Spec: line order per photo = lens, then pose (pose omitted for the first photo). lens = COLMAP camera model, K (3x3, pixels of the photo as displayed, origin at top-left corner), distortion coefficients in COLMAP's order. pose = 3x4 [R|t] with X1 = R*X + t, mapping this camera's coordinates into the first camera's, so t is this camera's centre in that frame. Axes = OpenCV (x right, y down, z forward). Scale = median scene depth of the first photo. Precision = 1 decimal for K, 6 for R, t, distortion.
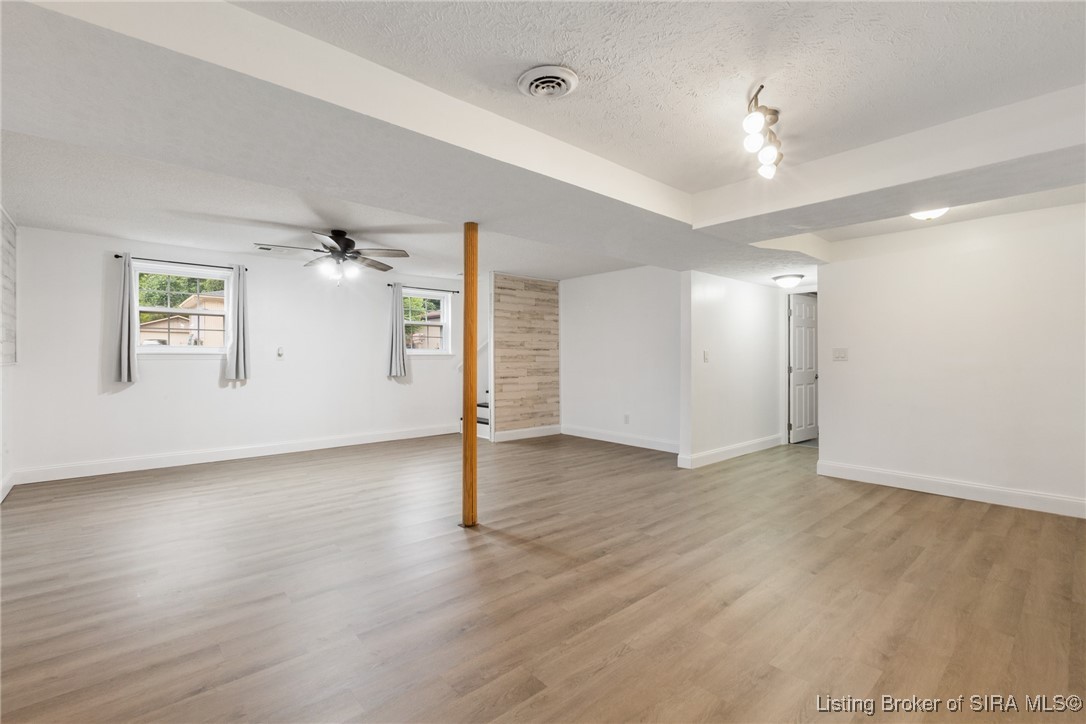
lens RADIAL K [[479.0, 0, 540.3], [0, 479.0, 364.1], [0, 0, 1]] dist [-0.002286, -0.000656]
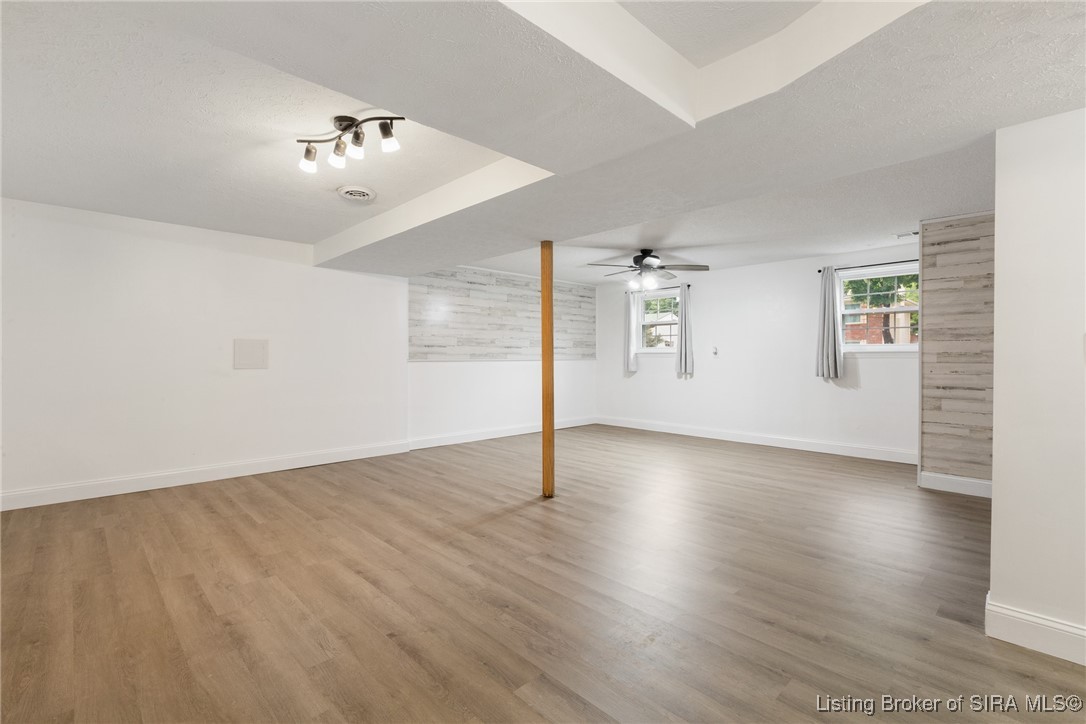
lens RADIAL K [[486.3, 0, 543.7], [0, 486.3, 356.3], [0, 0, 1]] dist [-0.002146, -0.000601]
pose [[0.055112, -0.000299, -0.998480, 1.138435], [-0.017268, 0.999850, -0.001252, -0.005354], [0.998331, 0.017310, 0.055099, 1.003564]]
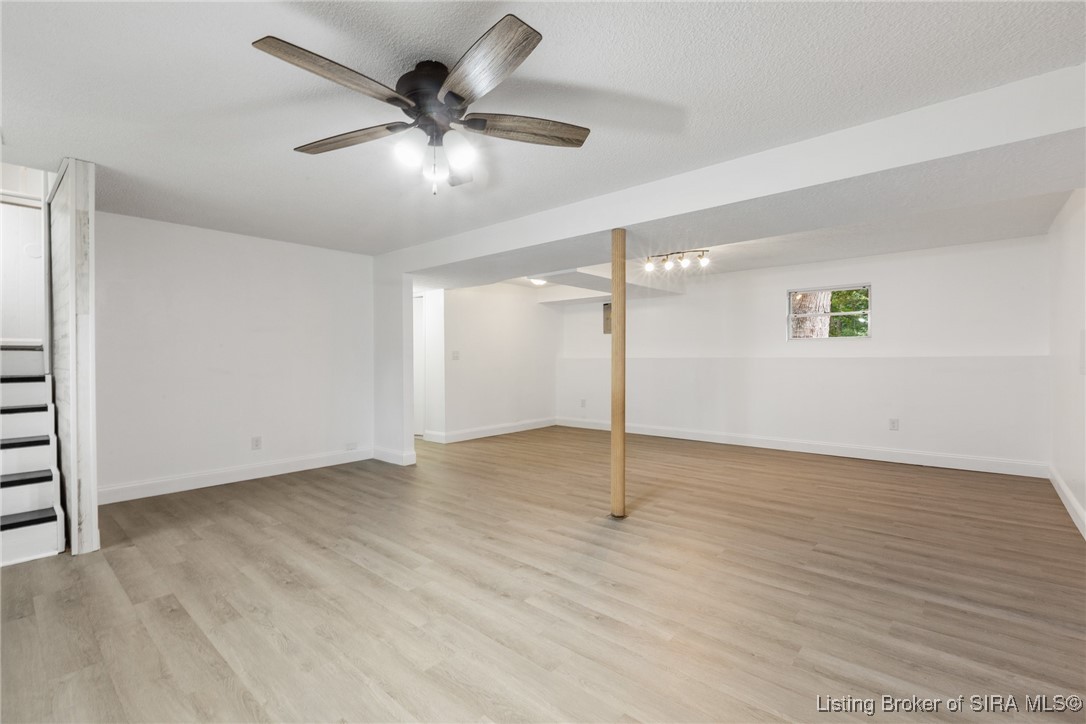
lens RADIAL K [[486.3, 0, 543.7], [0, 486.3, 356.3], [0, 0, 1]] dist [-0.002146, -0.000601]
pose [[-0.134179, 0.008286, 0.990923, -1.284325], [0.020447, 0.999775, -0.005591, -0.007983], [-0.990746, 0.019511, -0.134318, 1.416207]]
